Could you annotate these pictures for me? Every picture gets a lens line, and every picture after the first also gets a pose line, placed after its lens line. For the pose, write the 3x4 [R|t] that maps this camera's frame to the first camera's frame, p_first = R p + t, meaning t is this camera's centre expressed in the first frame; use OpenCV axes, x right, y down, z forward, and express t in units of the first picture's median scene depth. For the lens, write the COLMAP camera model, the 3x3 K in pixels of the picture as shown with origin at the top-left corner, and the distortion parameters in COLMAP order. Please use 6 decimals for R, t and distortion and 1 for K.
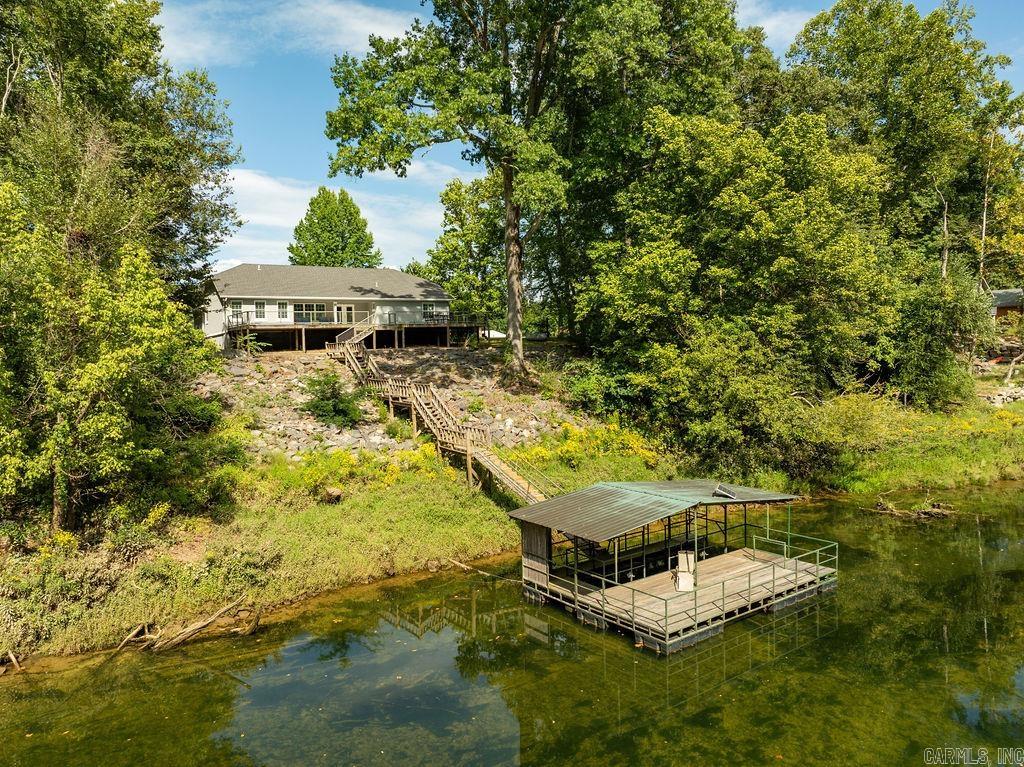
lens RADIAL K [[727.4, 0, 512.0], [0, 727.4, 383.5], [0, 0, 1]] dist [-0.040903, 0.006379]
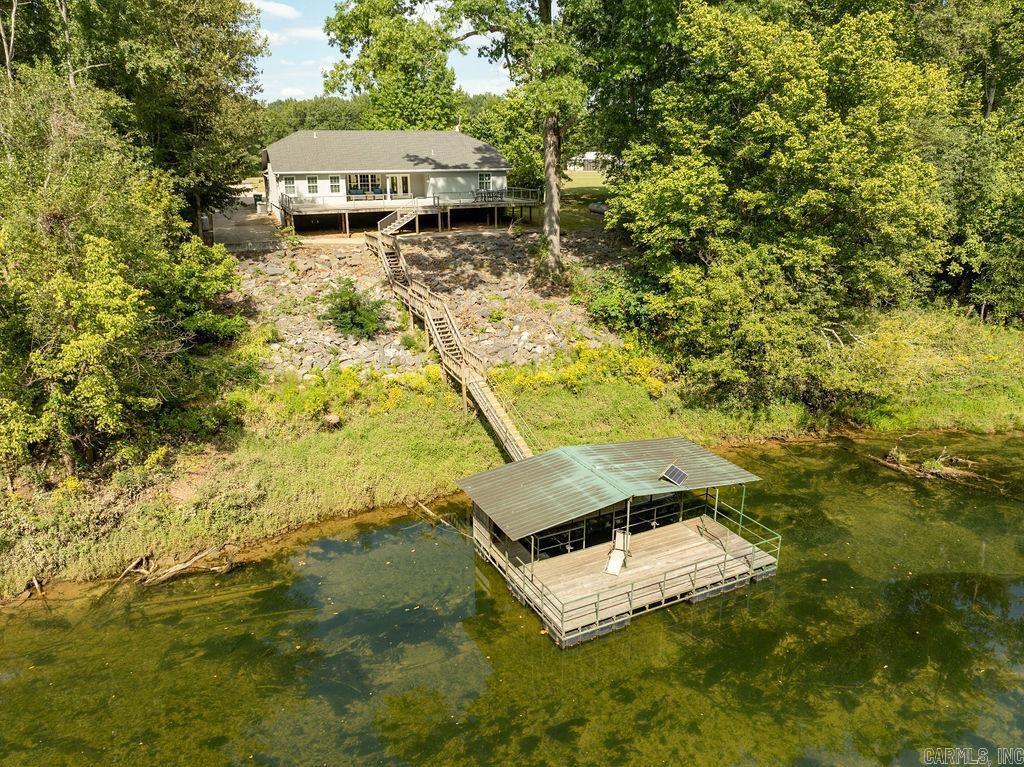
lens RADIAL K [[721.4, 0, 512.0], [0, 721.4, 383.5], [0, 0, 1]] dist [-0.034011, 0.003998]
pose [[0.986233, 0.066431, -0.151431, 0.145725], [-0.024928, 0.965019, 0.260992, -0.155267], [0.163472, -0.253624, 0.953390, 0.031473]]
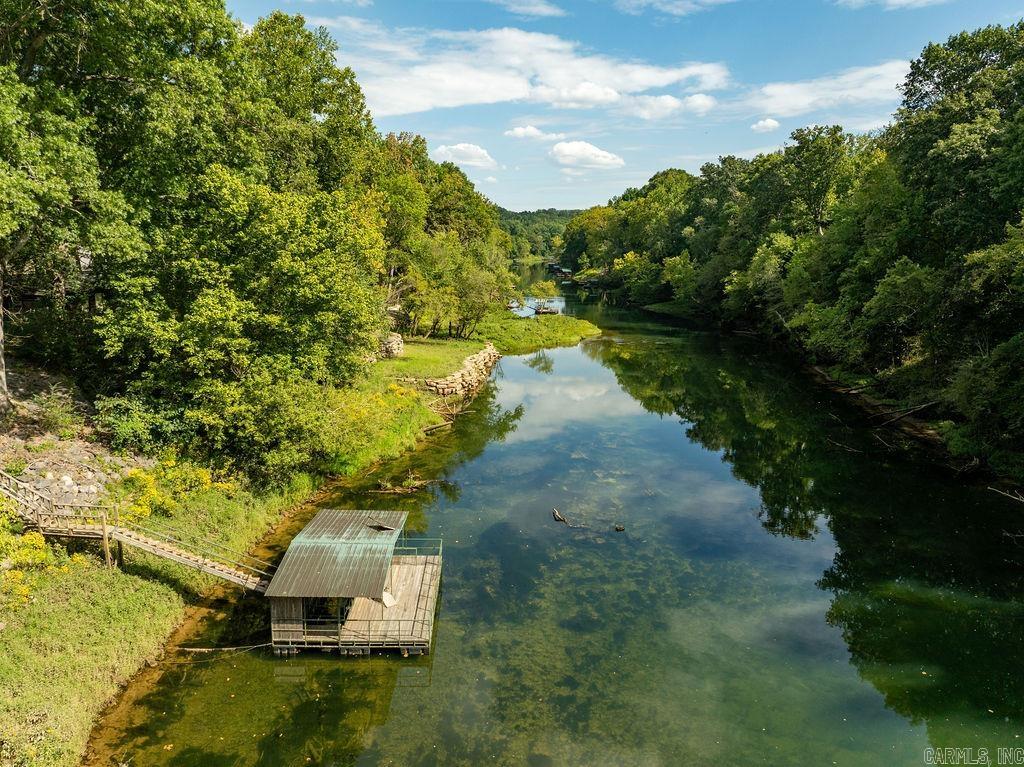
lens RADIAL K [[727.4, 0, 512.0], [0, 727.4, 383.5], [0, 0, 1]] dist [-0.040903, 0.006379]
pose [[0.542988, -0.107358, 0.832849, -0.481729], [-0.005230, 0.991342, 0.131199, -0.207581], [-0.839724, -0.075595, 0.537726, 0.046289]]
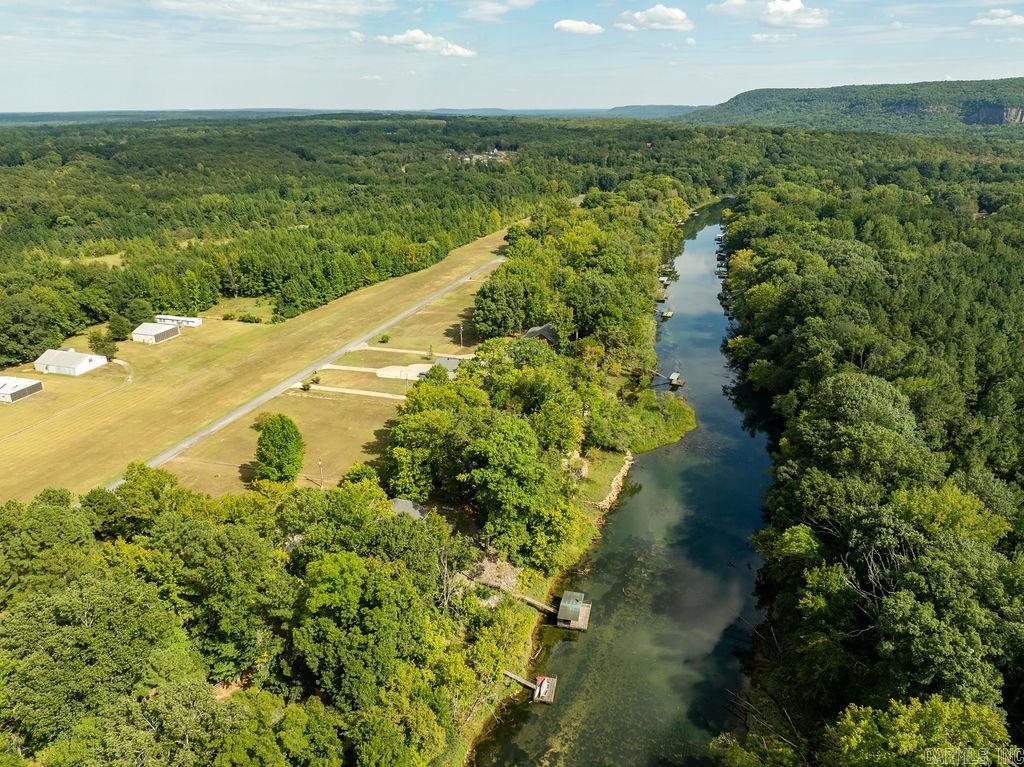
lens RADIAL K [[727.4, 0, 512.0], [0, 727.4, 383.5], [0, 0, 1]] dist [-0.040903, 0.006379]
pose [[0.740953, -0.228474, 0.631497, -2.610061], [0.009243, 0.943728, 0.330593, -2.632659], [-0.671494, -0.239117, 0.701369, -1.842554]]
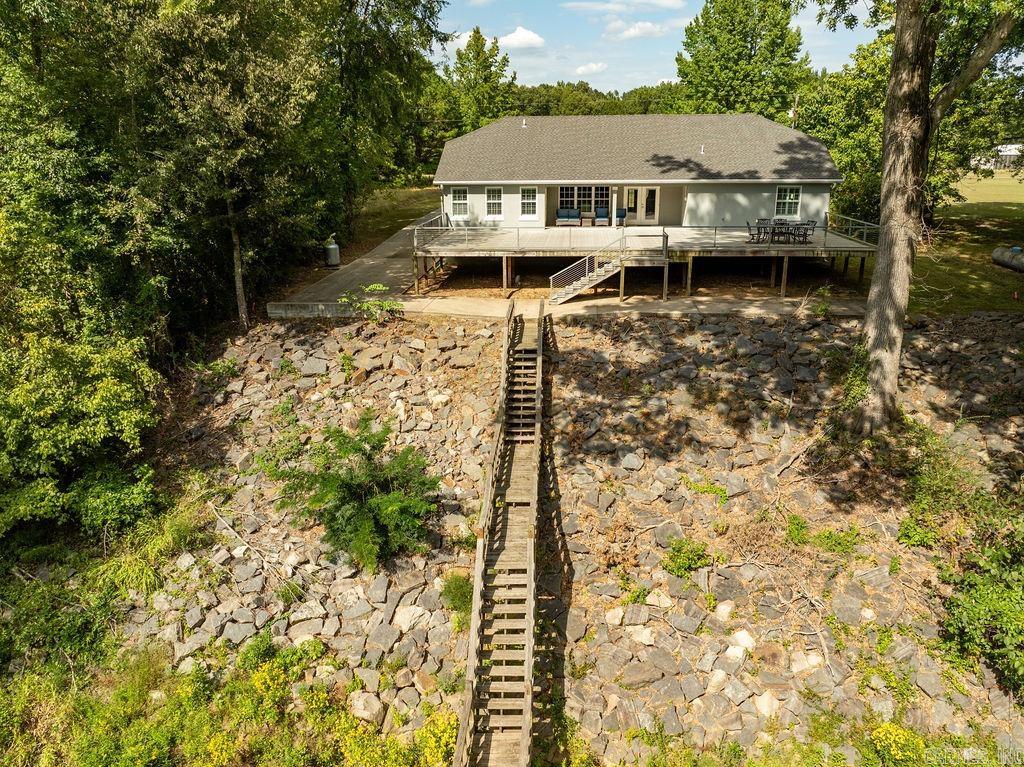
lens RADIAL K [[727.4, 0, 512.0], [0, 727.4, 383.5], [0, 0, 1]] dist [-0.040903, 0.006379]
pose [[0.799684, 0.197550, -0.566991, 0.095922], [-0.035409, 0.958196, 0.283912, -0.197619], [0.599376, -0.206964, 0.773250, 0.719911]]
